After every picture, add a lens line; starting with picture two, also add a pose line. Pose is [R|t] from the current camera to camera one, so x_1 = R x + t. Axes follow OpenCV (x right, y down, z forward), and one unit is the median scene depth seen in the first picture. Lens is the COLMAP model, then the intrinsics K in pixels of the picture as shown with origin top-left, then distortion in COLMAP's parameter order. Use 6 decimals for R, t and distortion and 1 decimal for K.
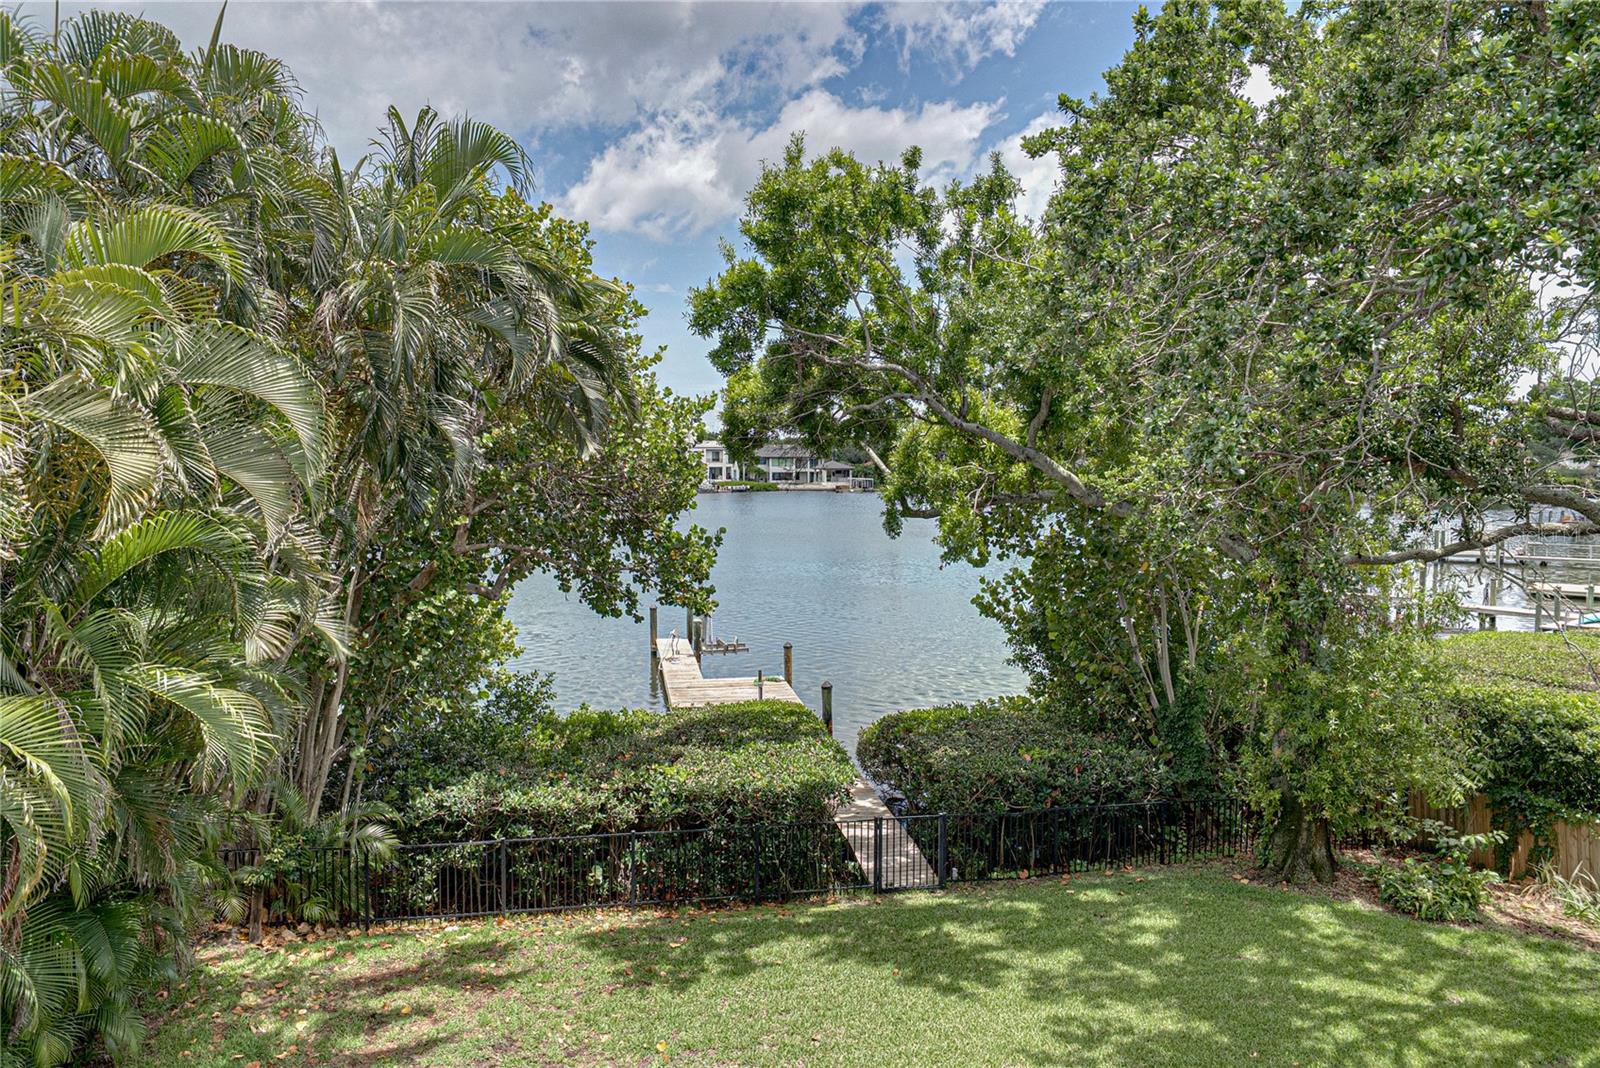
lens RADIAL K [[1021.4, 0, 825.2], [0, 1021.4, 520.1], [0, 0, 1]] dist [0.005745, 0.001416]
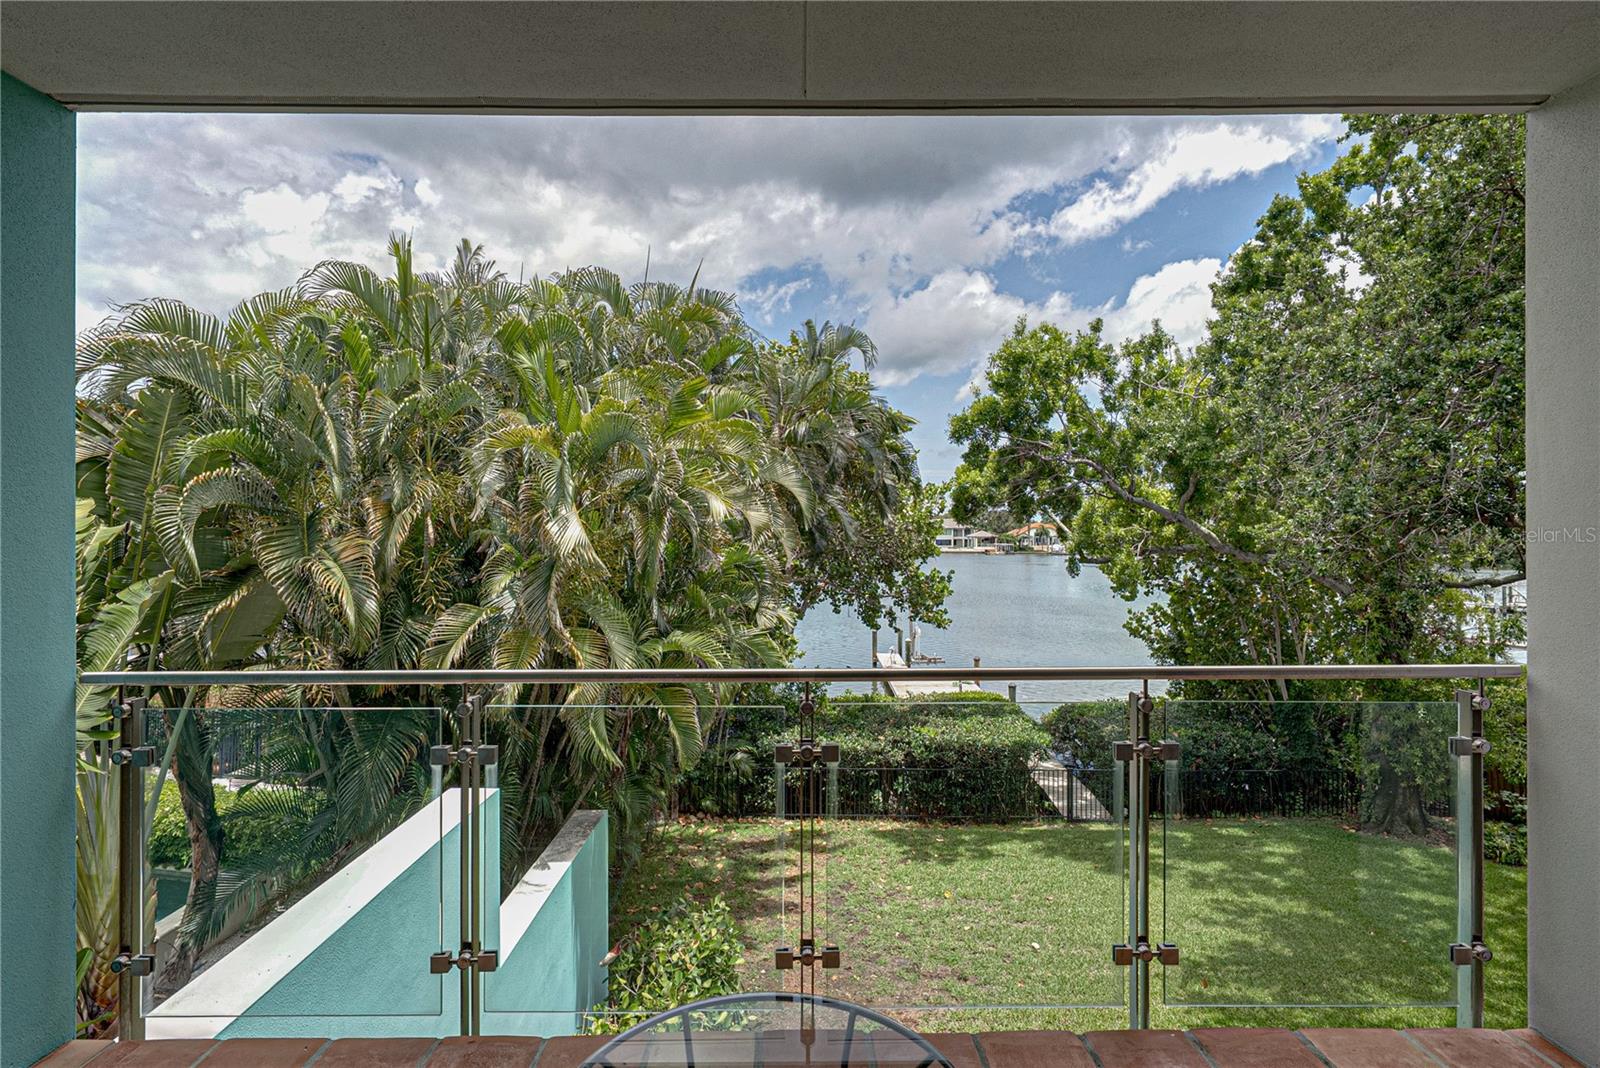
lens RADIAL K [[766.6, 0, 817.4], [0, 766.6, 529.7], [0, 0, 1]] dist [0.001581, 0.000296]
pose [[0.981602, -0.002179, -0.190925, -0.102725], [-0.009587, 0.998111, -0.060682, 0.023706], [0.190696, 0.061396, 0.979727, -0.179090]]
